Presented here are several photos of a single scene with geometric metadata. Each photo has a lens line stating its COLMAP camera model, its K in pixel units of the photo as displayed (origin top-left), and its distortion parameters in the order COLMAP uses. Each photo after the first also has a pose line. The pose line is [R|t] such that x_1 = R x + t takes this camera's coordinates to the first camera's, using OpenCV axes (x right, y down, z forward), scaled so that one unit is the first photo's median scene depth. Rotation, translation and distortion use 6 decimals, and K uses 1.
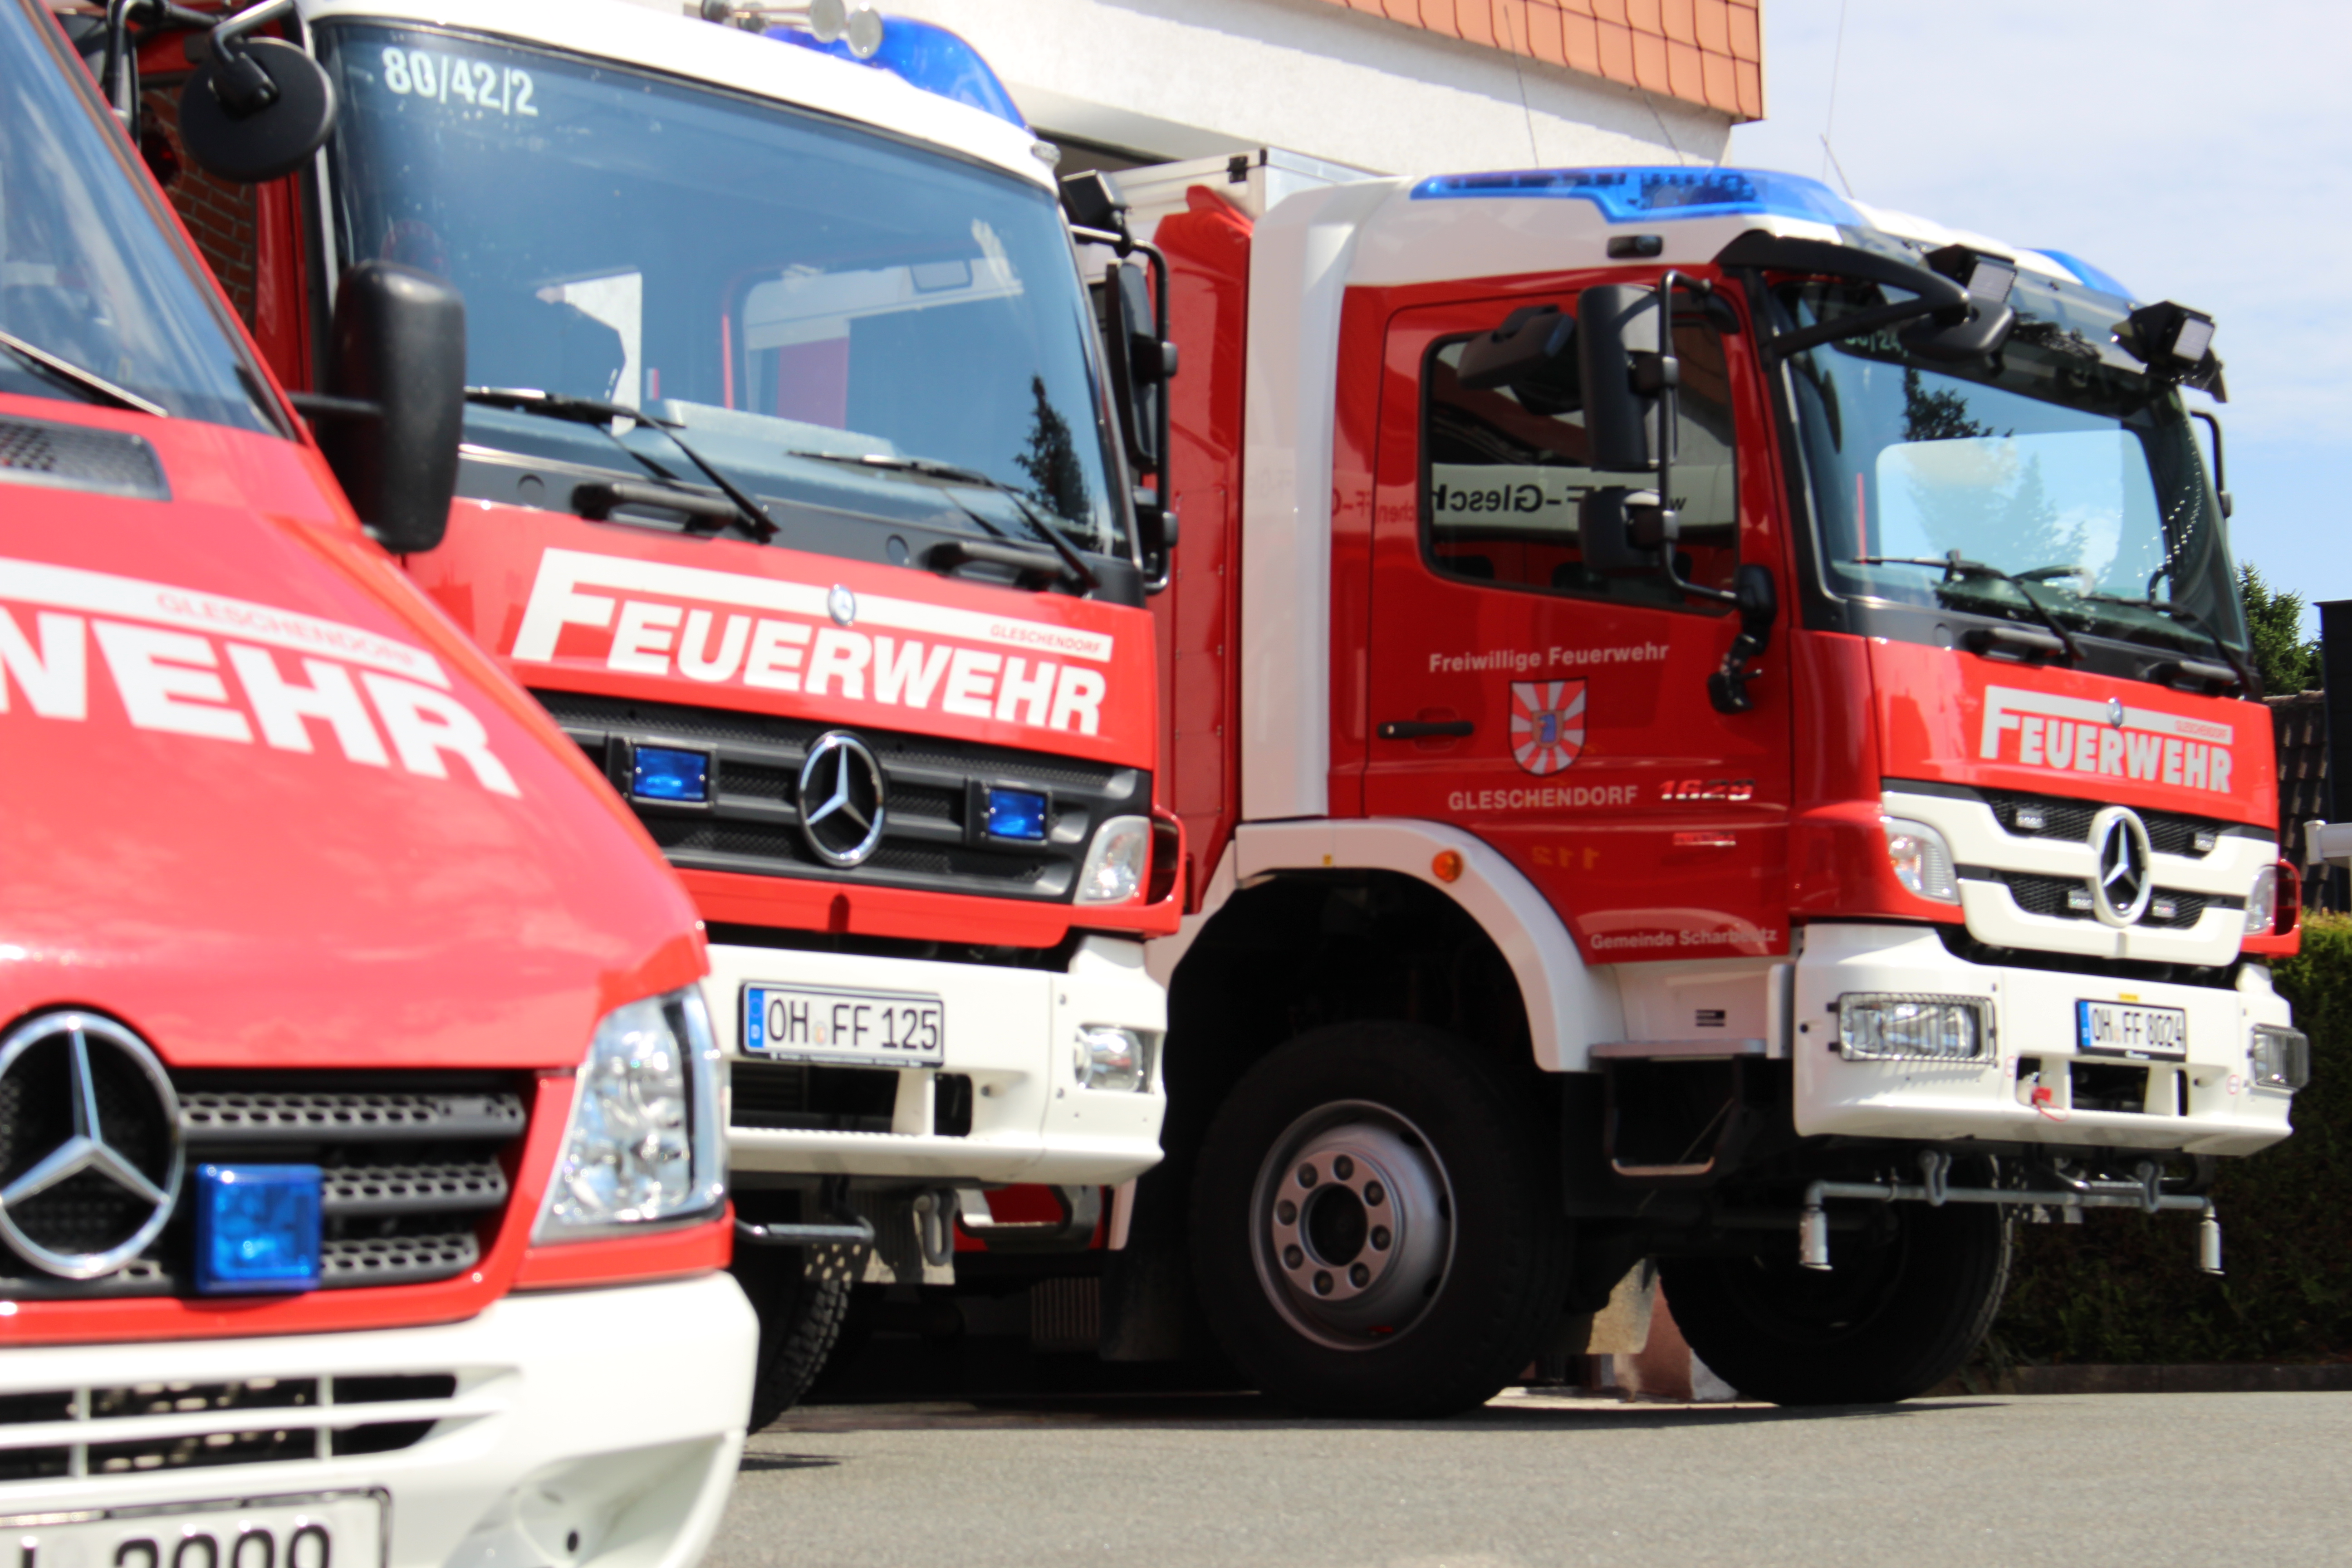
lens RADIAL K [[5703.1, 0, 1174.0], [0, 5703.1, 779.1], [0, 0, 1]] dist [0.045775, 0.000000]
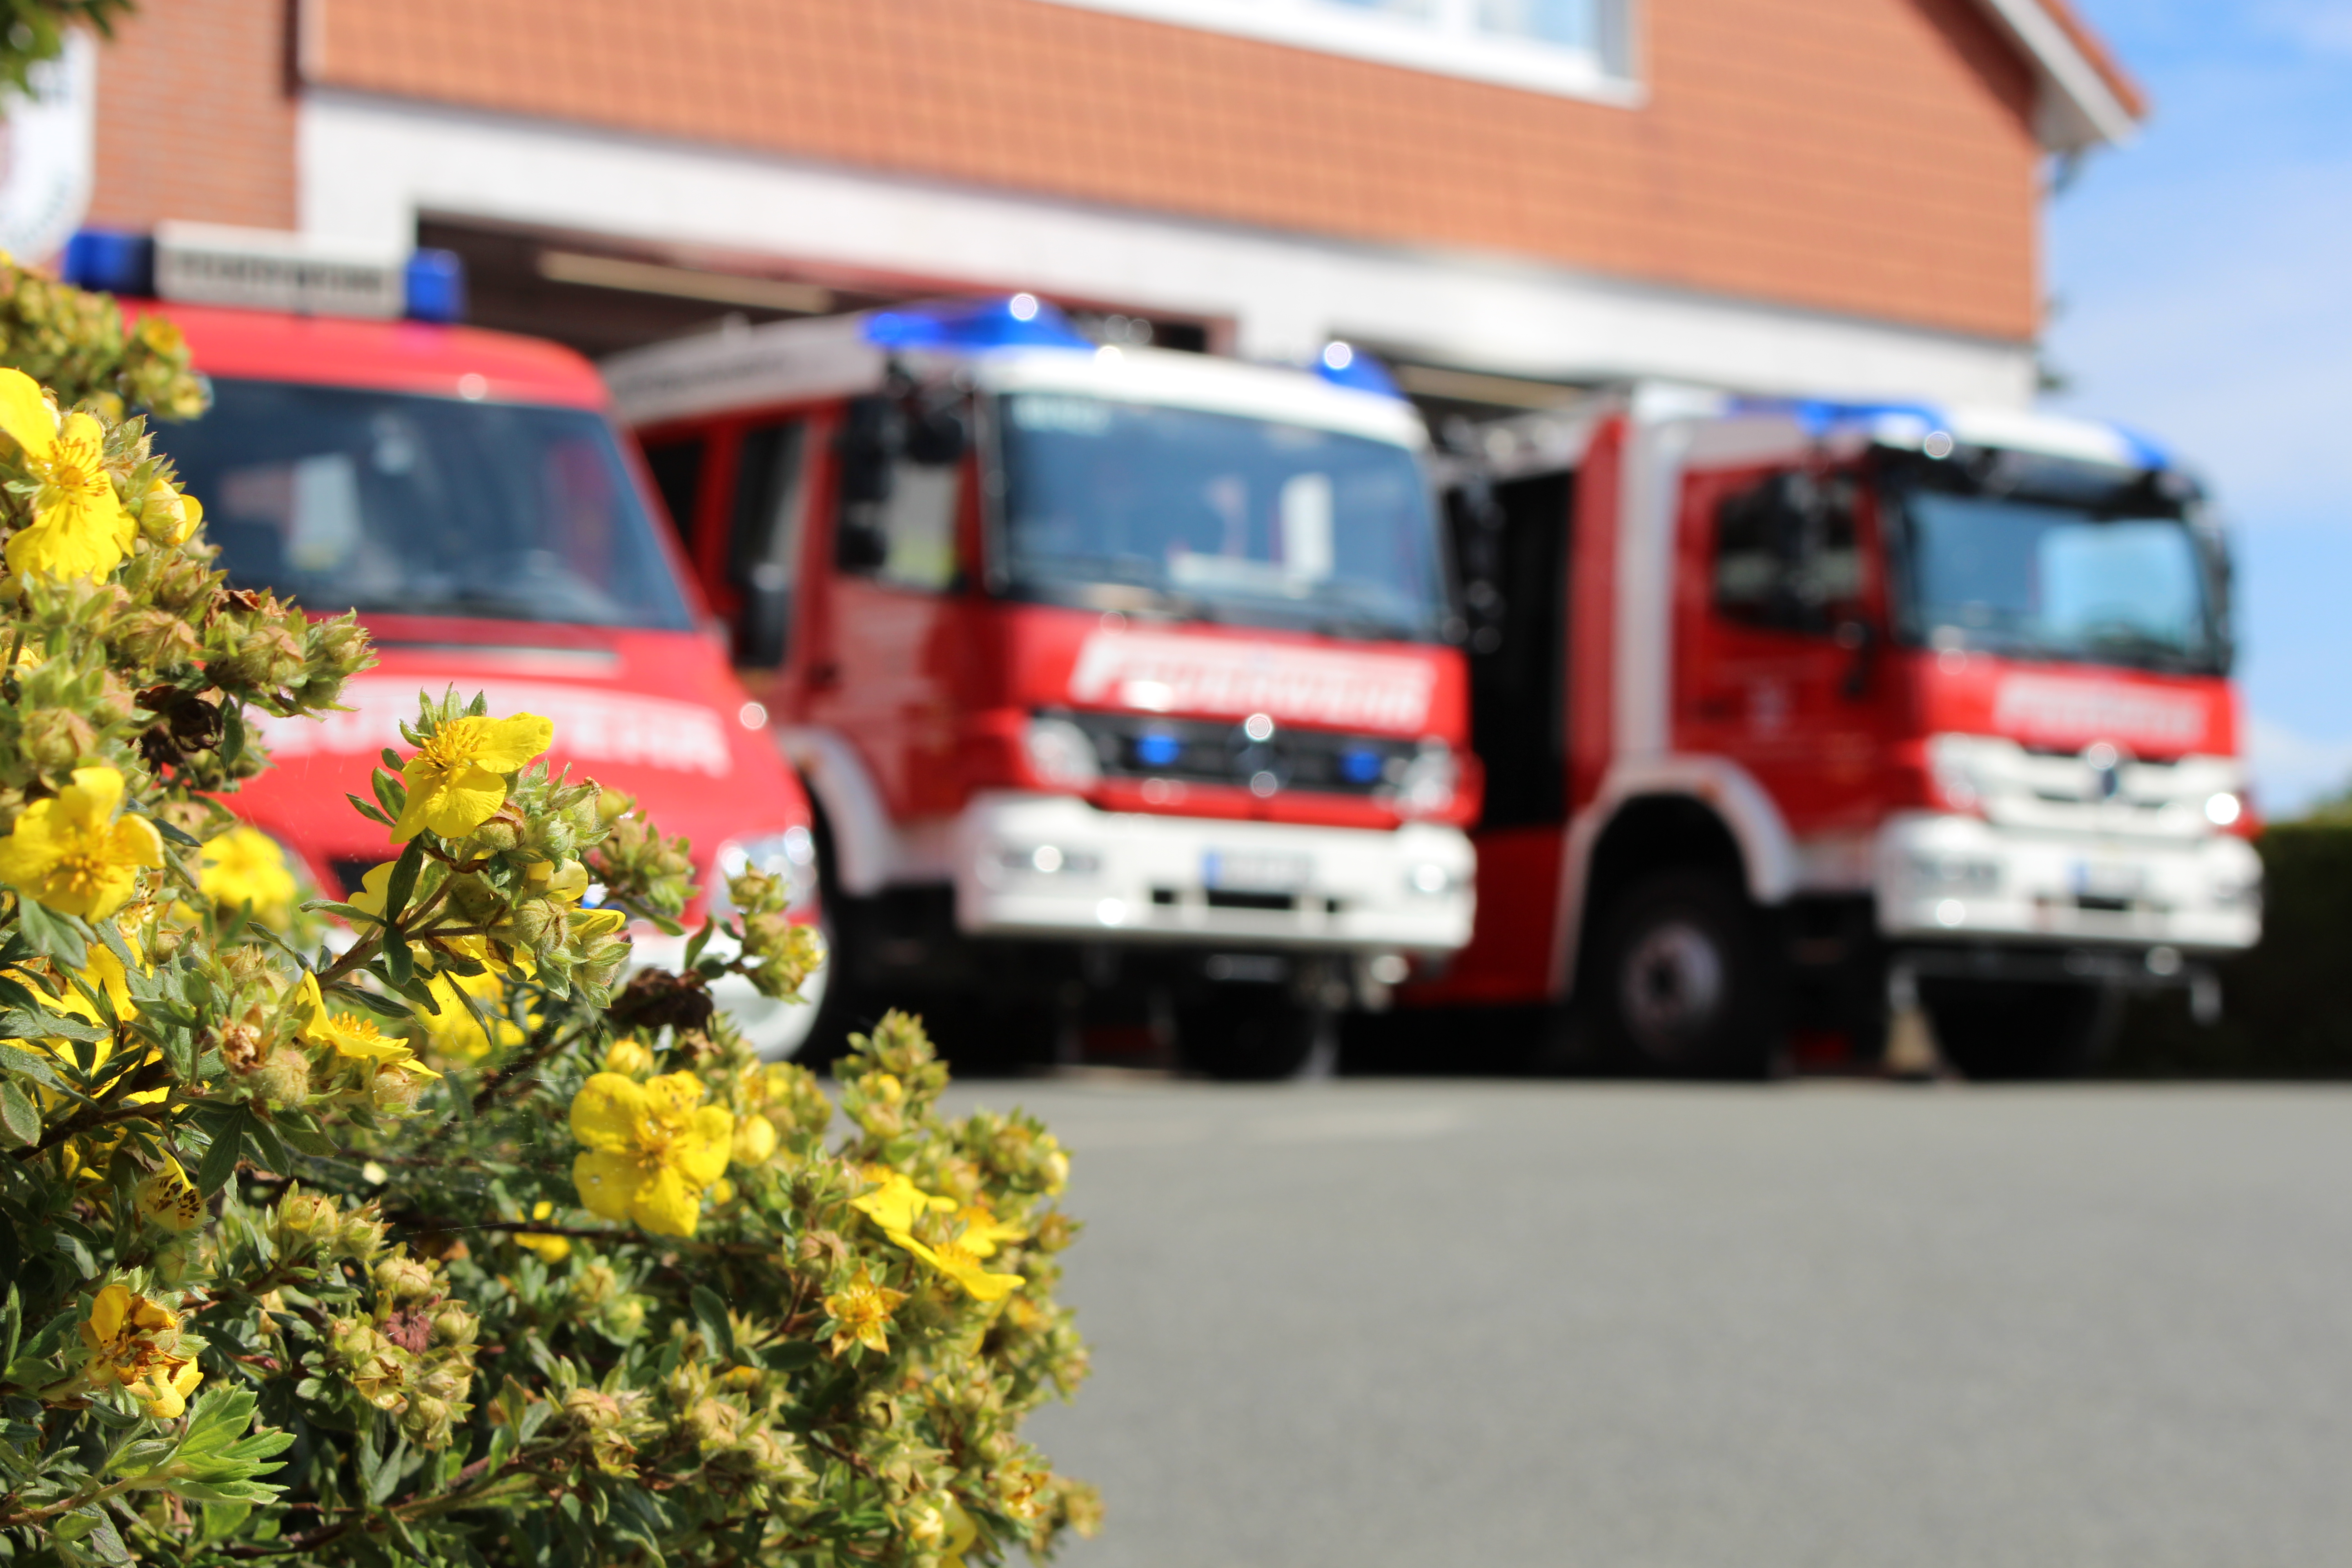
lens RADIAL K [[4392.7, 0, 1205.2], [0, 4392.7, 746.9], [0, 0, 1]] dist [0.003020, 0.000000]
pose [[0.965859, -0.010185, -0.258870, 0.259961], [0.011726, 0.999922, 0.004411, -0.005422], [0.258805, -0.007296, 0.965902, -0.407052]]
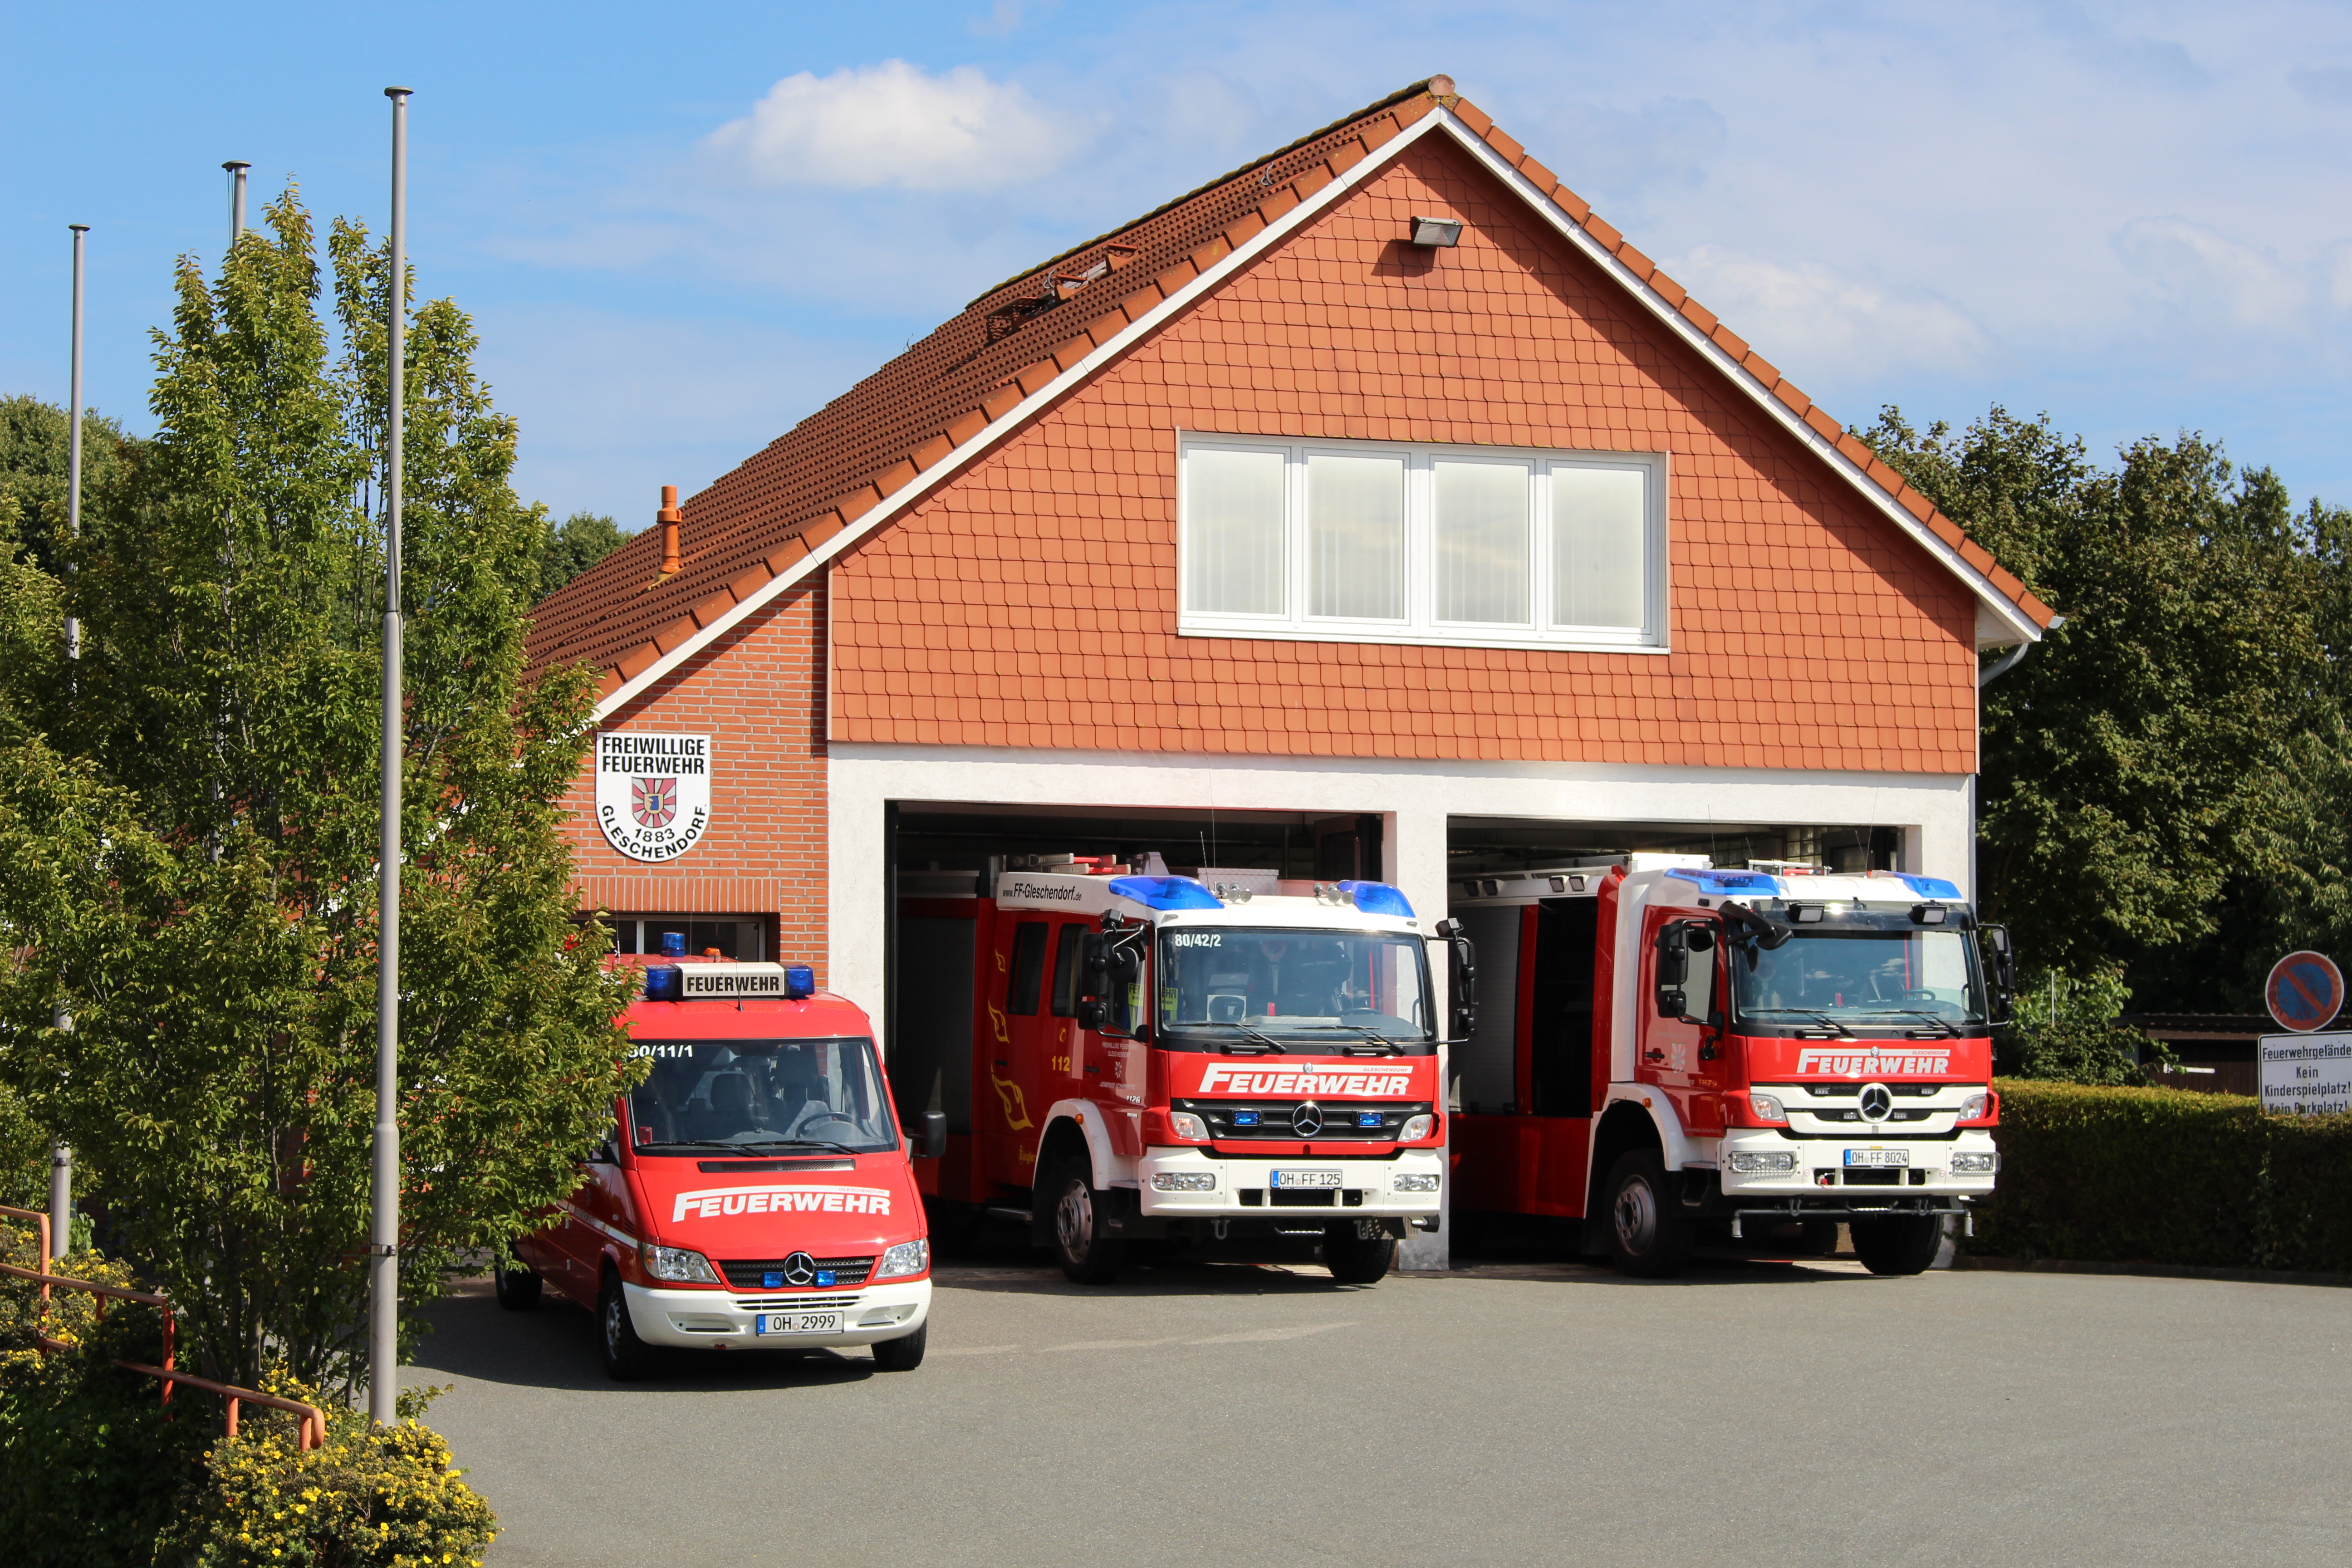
lens RADIAL K [[5768.5, 0, 1154.7], [0, 5768.5, 776.0], [0, 0, 1]] dist [0.086856, 0.000000]
pose [[0.871145, -0.007703, -0.490965, 1.391540], [0.034171, 0.998404, 0.044969, -0.320551], [0.489835, -0.055951, 0.870018, -1.904397]]
